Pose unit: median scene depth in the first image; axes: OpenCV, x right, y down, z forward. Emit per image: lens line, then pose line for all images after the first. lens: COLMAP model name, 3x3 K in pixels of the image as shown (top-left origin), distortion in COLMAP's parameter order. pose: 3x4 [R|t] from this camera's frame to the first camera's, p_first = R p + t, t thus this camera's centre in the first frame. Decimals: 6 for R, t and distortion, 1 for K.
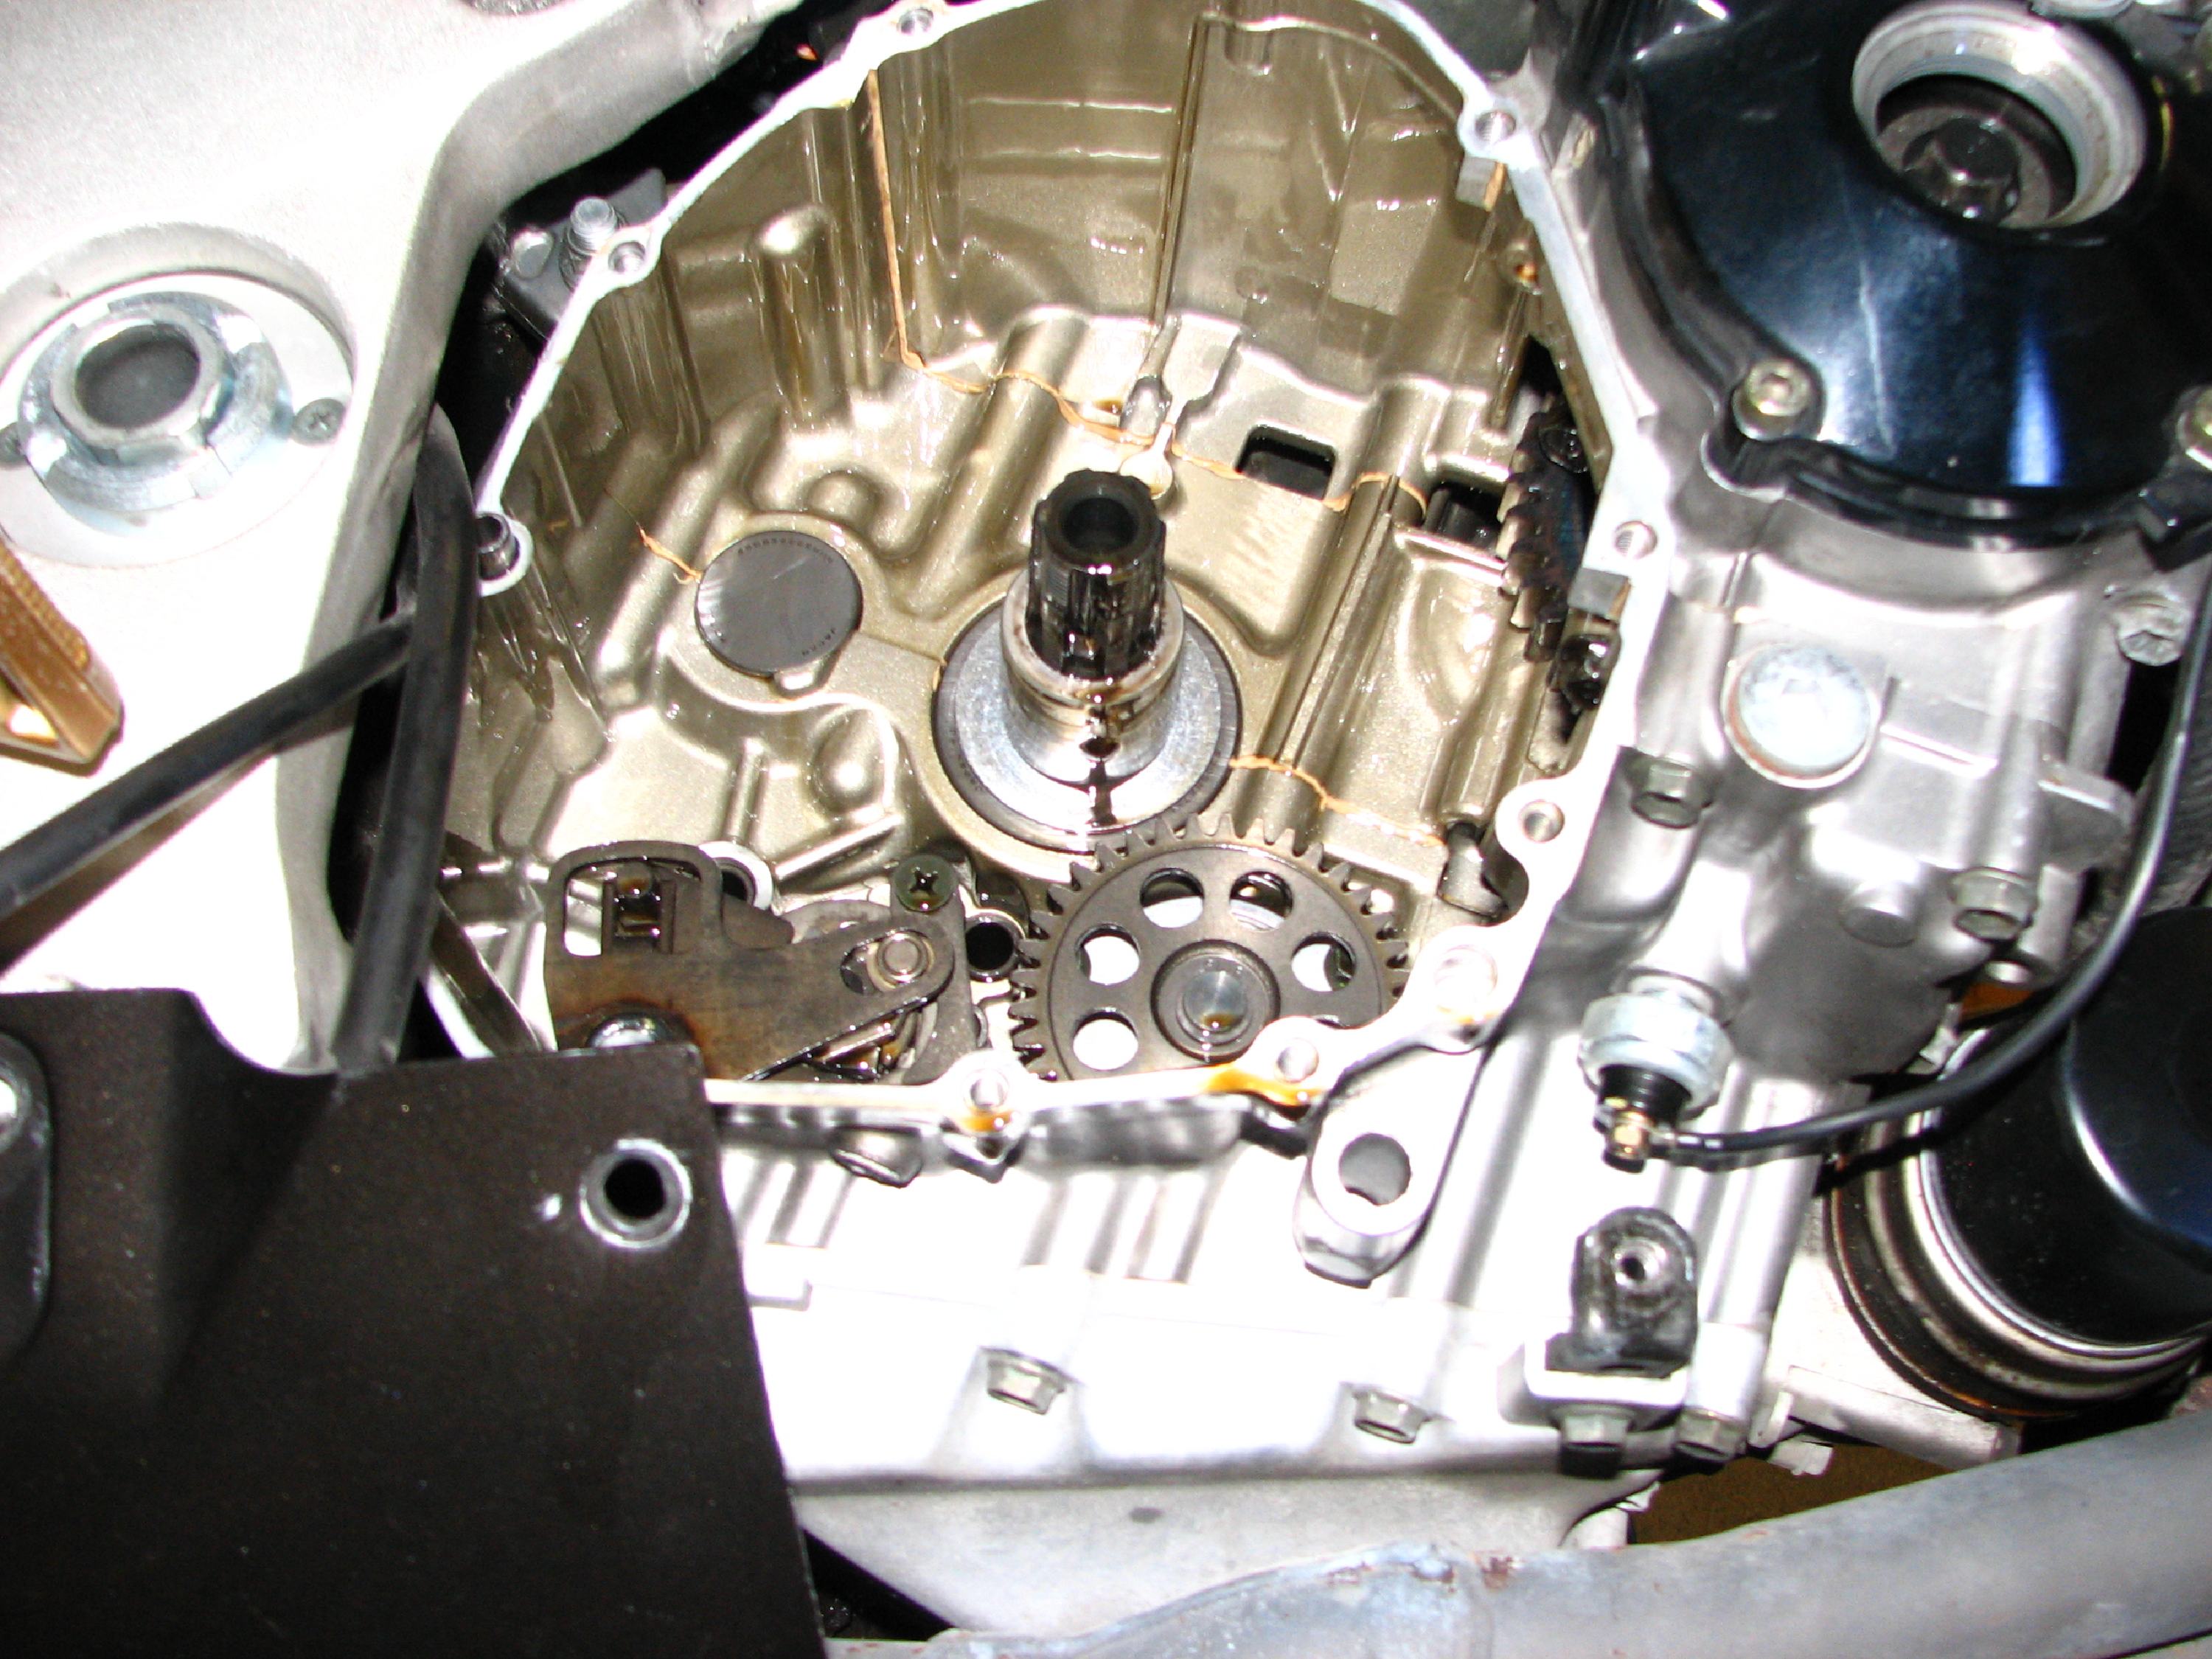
lens RADIAL K [[2395.6, 0, 1117.9], [0, 2395.6, 779.9], [0, 0, 1]] dist [-0.129466, 0.000000]
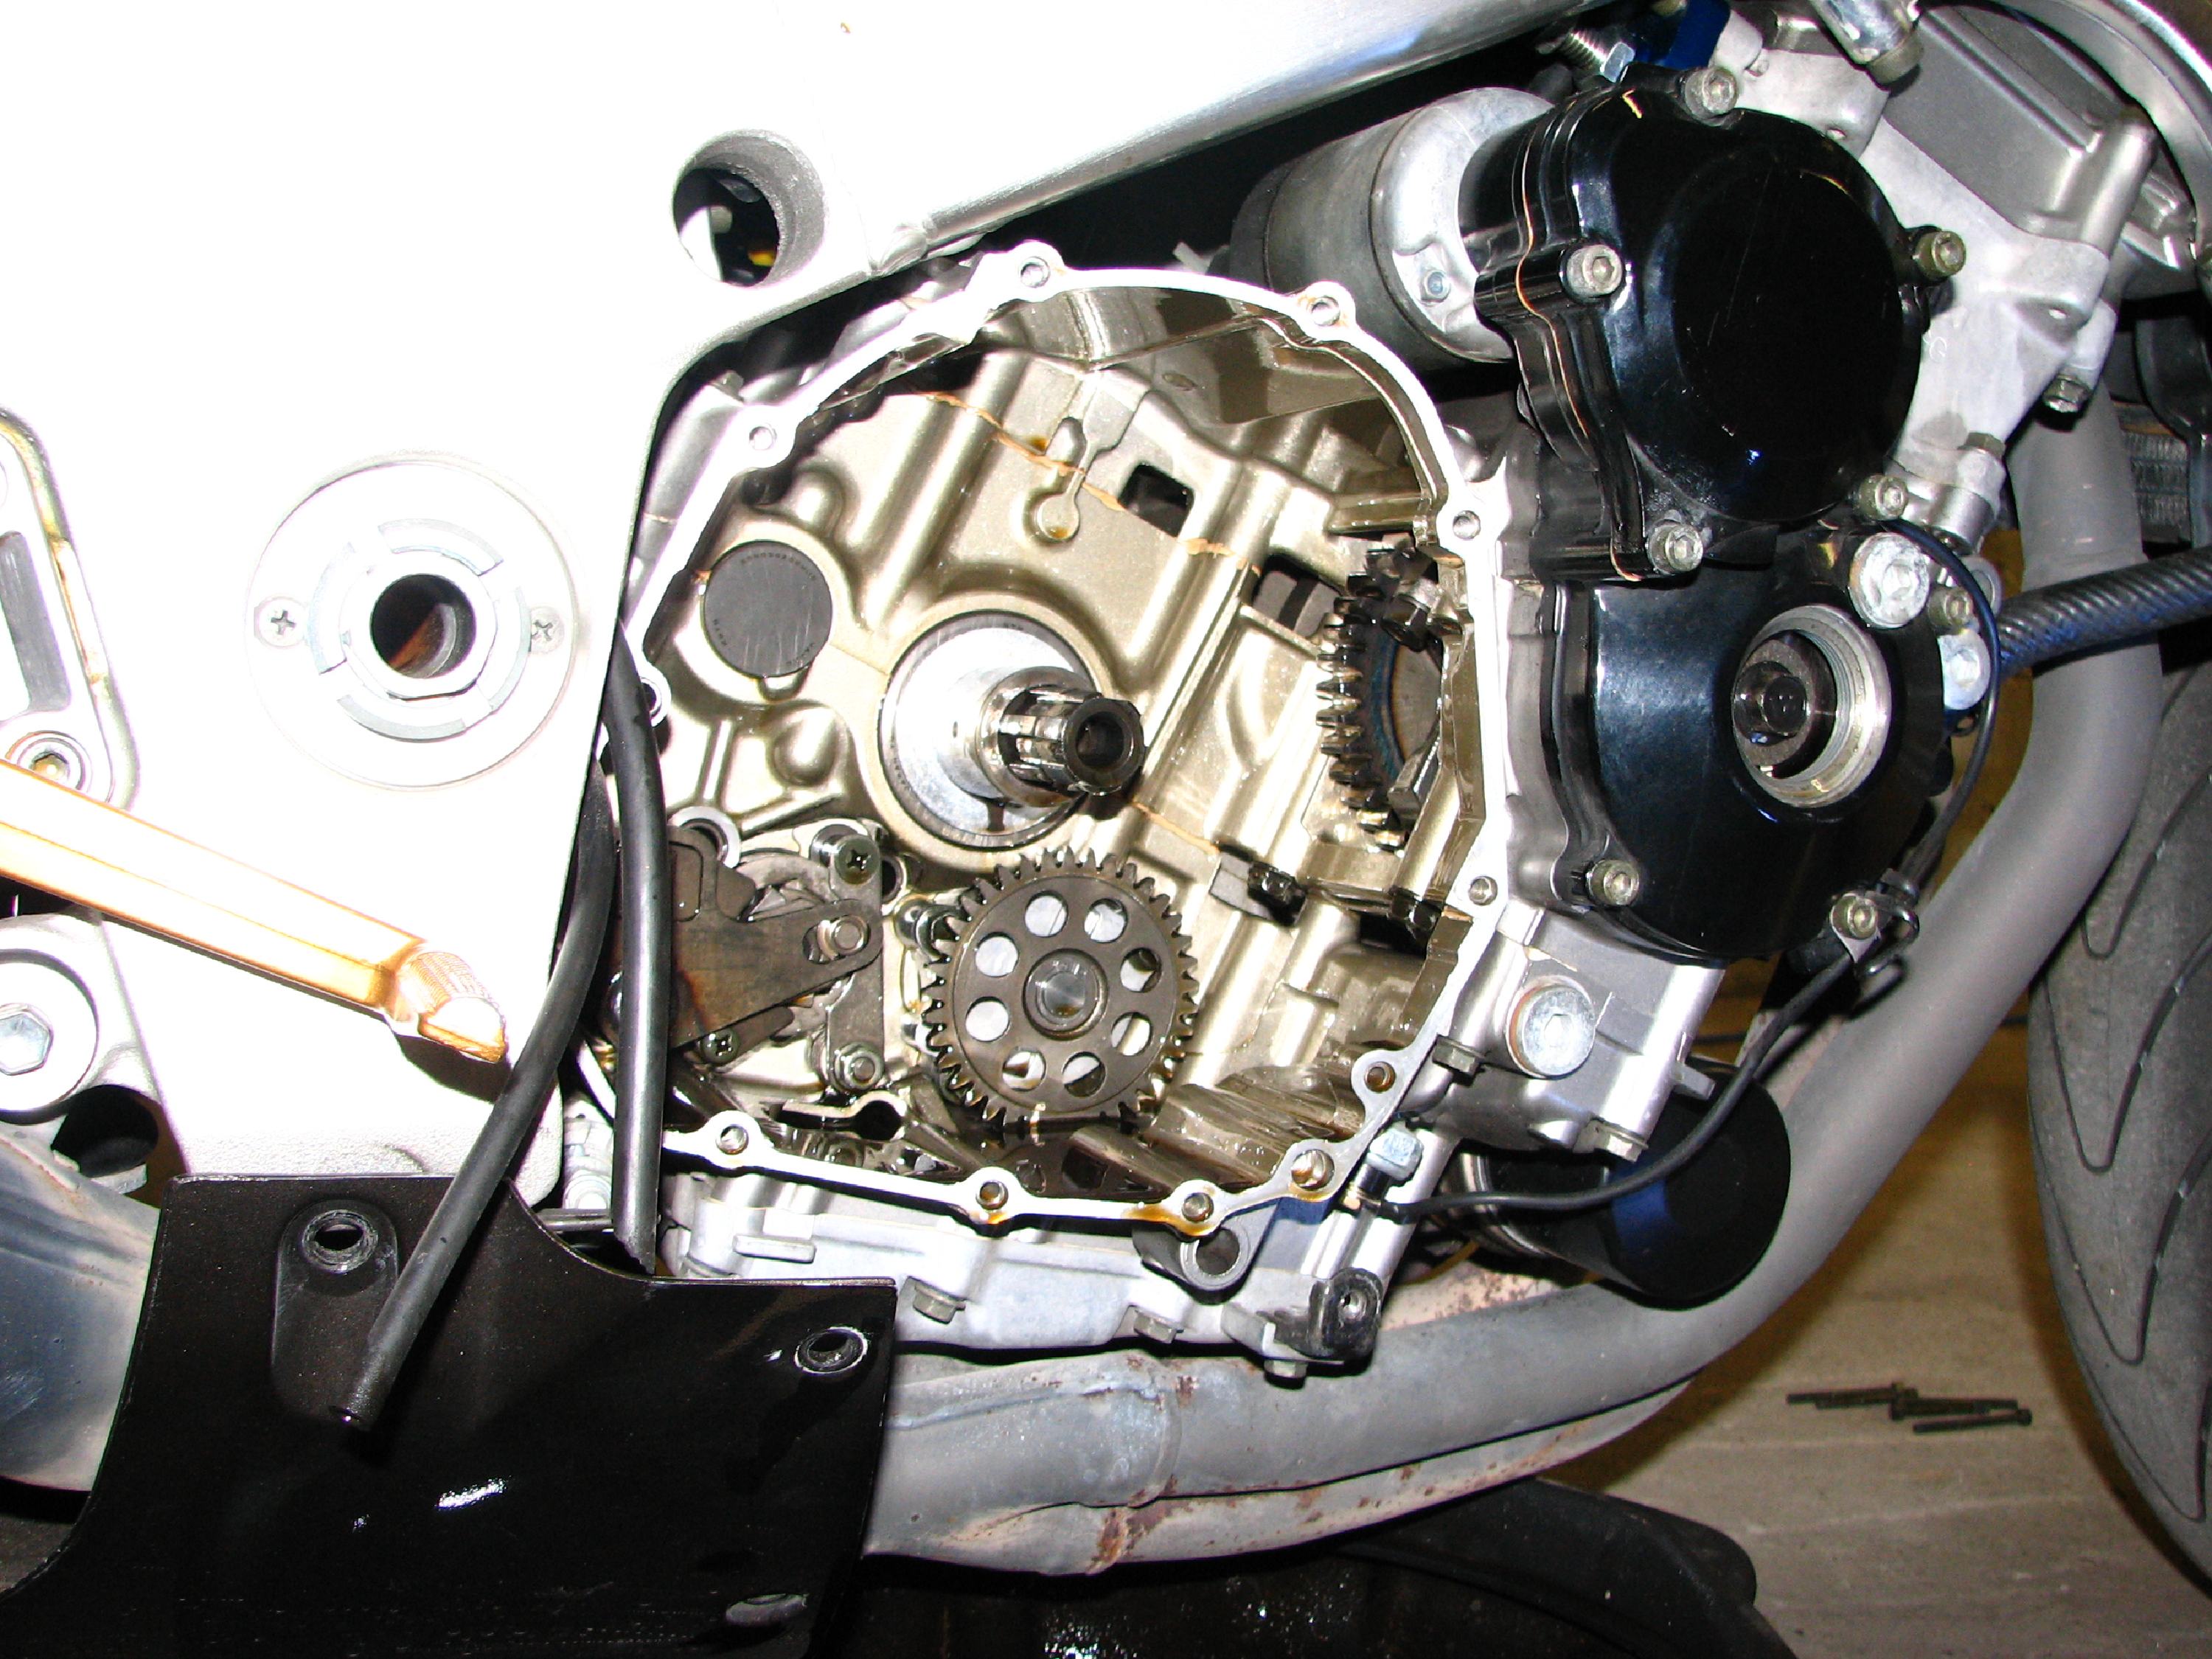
lens RADIAL K [[2395.6, 0, 1126.6], [0, 2395.6, 815.0], [0, 0, 1]] dist [-0.129466, 0.000000]
pose [[0.925299, 0.103508, 0.364840, -0.434796], [-0.259265, 0.874758, 0.409365, -0.564902], [-0.276774, -0.473376, 0.836249, -0.124017]]
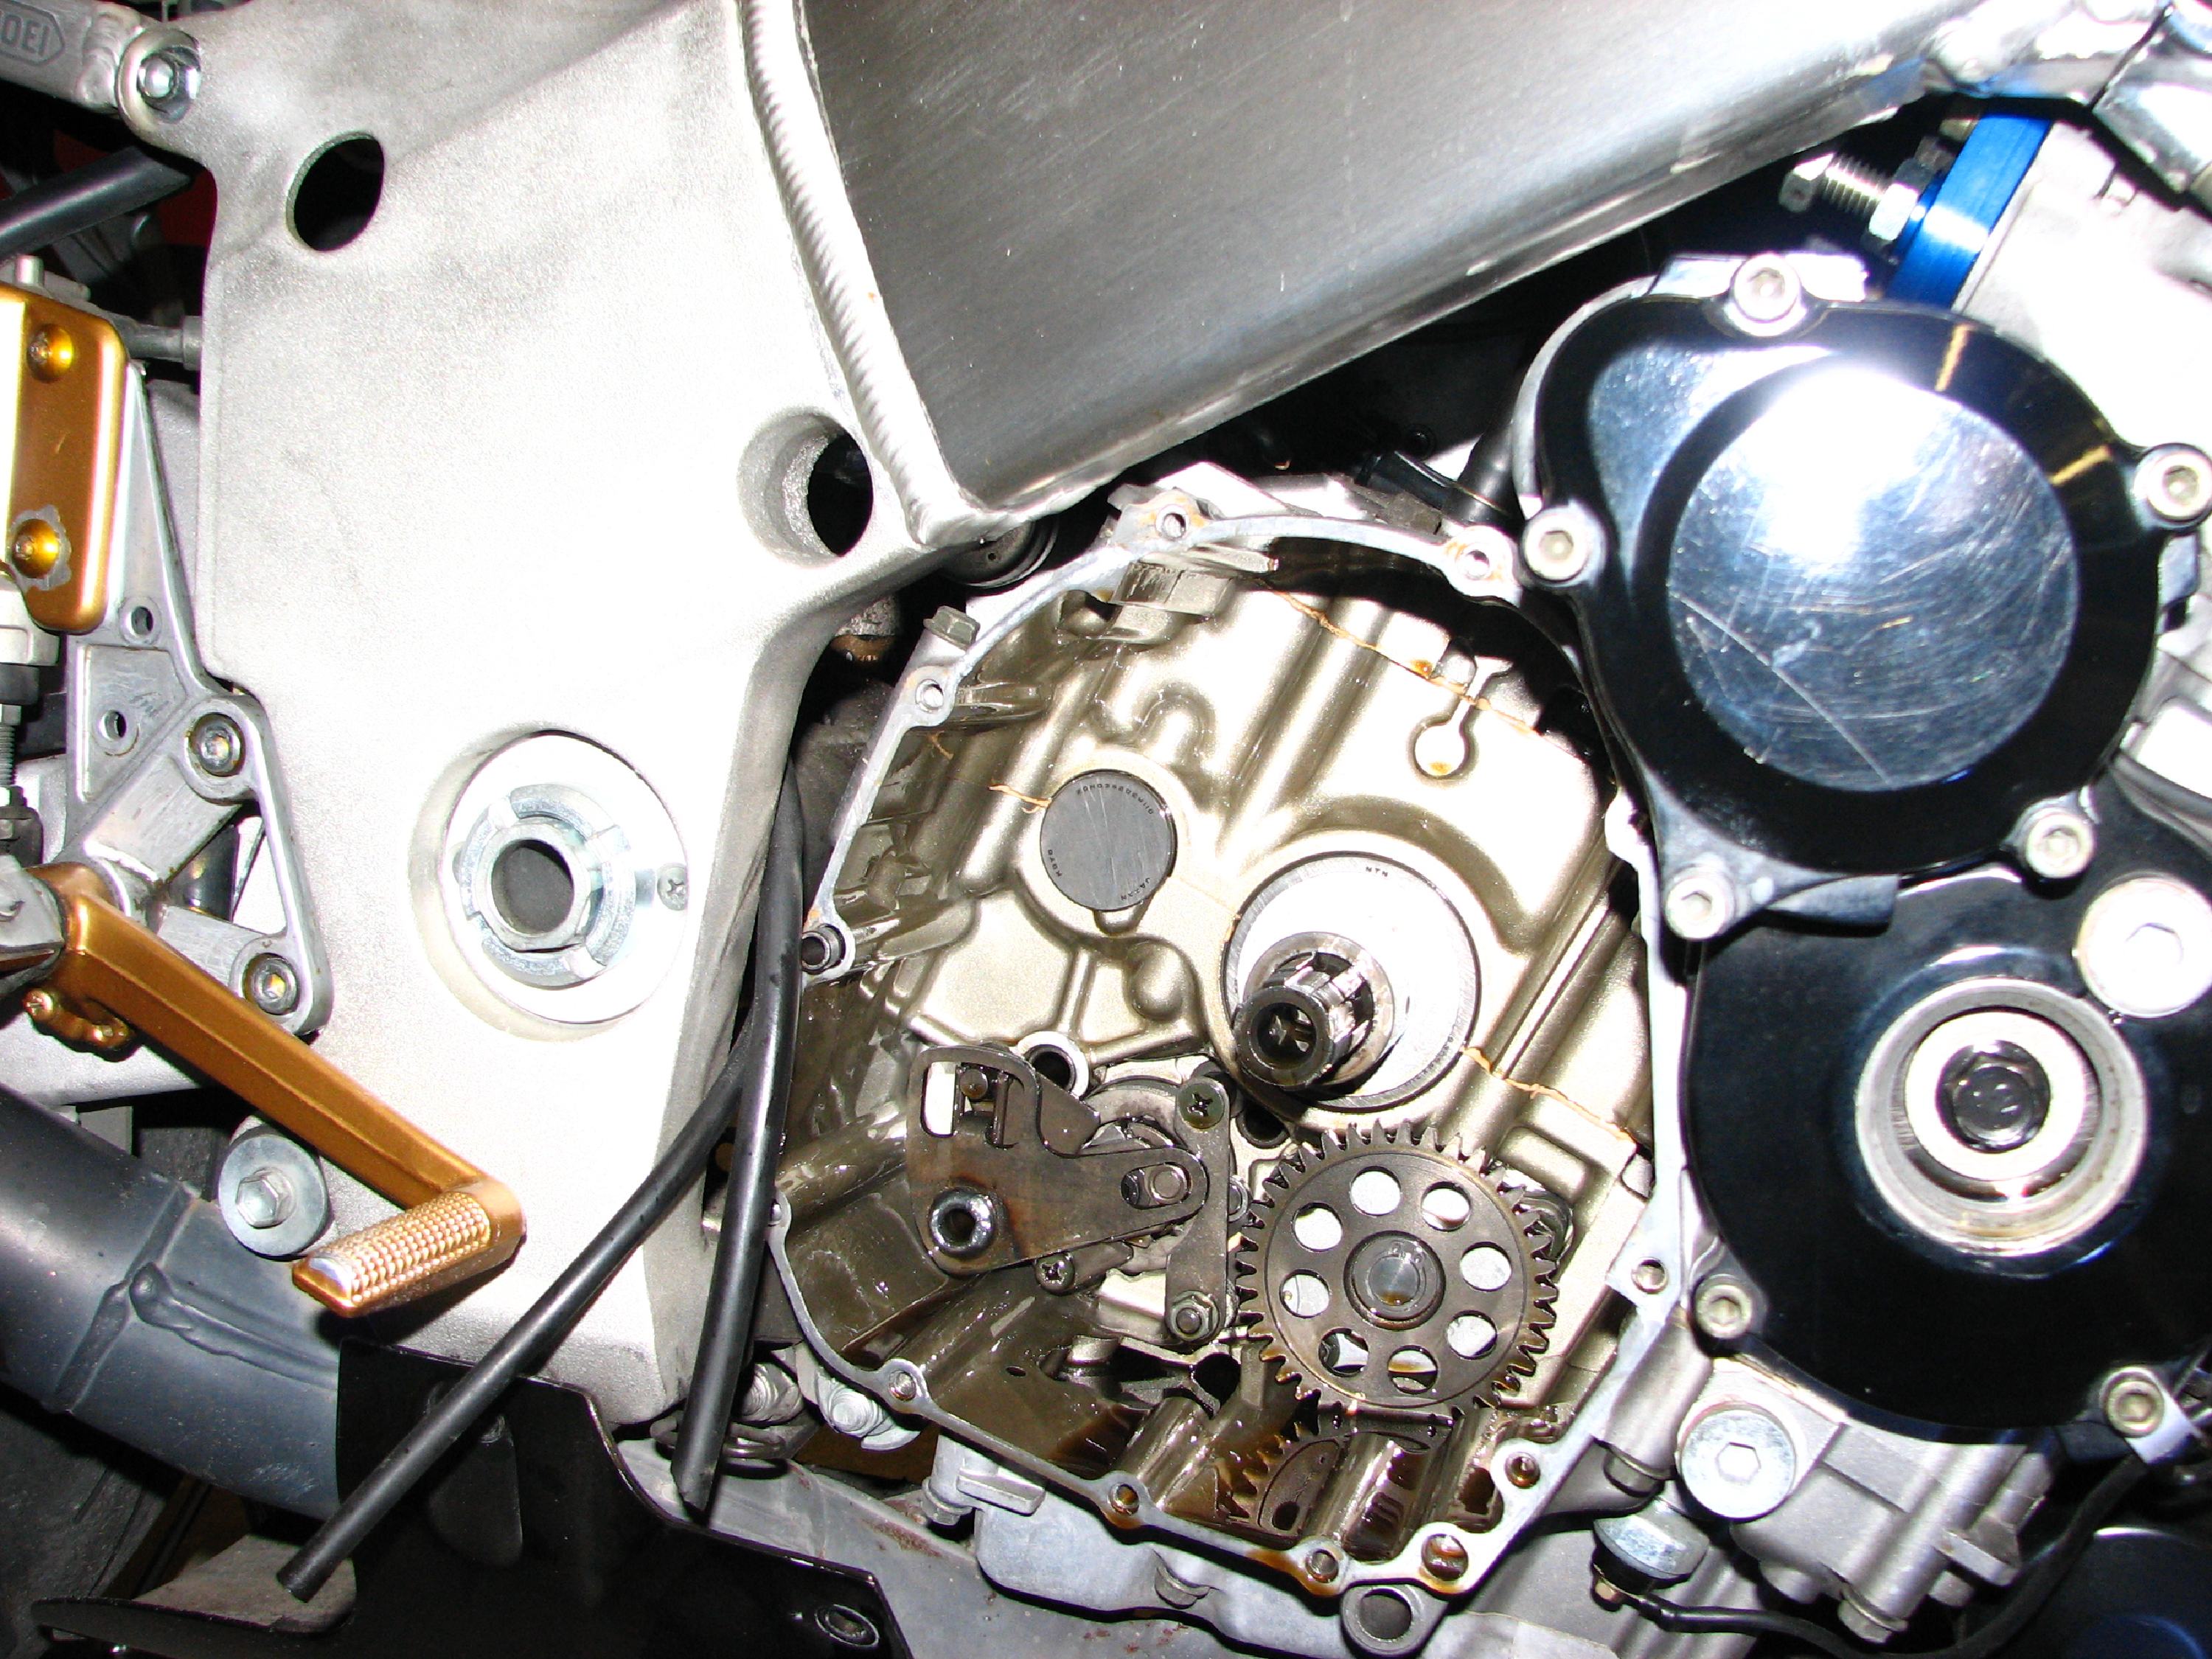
lens RADIAL K [[2395.6, 0, 1111.9], [0, 2395.6, 835.0], [0, 0, 1]] dist [-0.129466, 0.000000]
pose [[0.937907, 0.172572, -0.300913, 0.232070], [0.007513, 0.857161, 0.514994, -0.737888], [0.346804, -0.485278, 0.802641, 0.052804]]
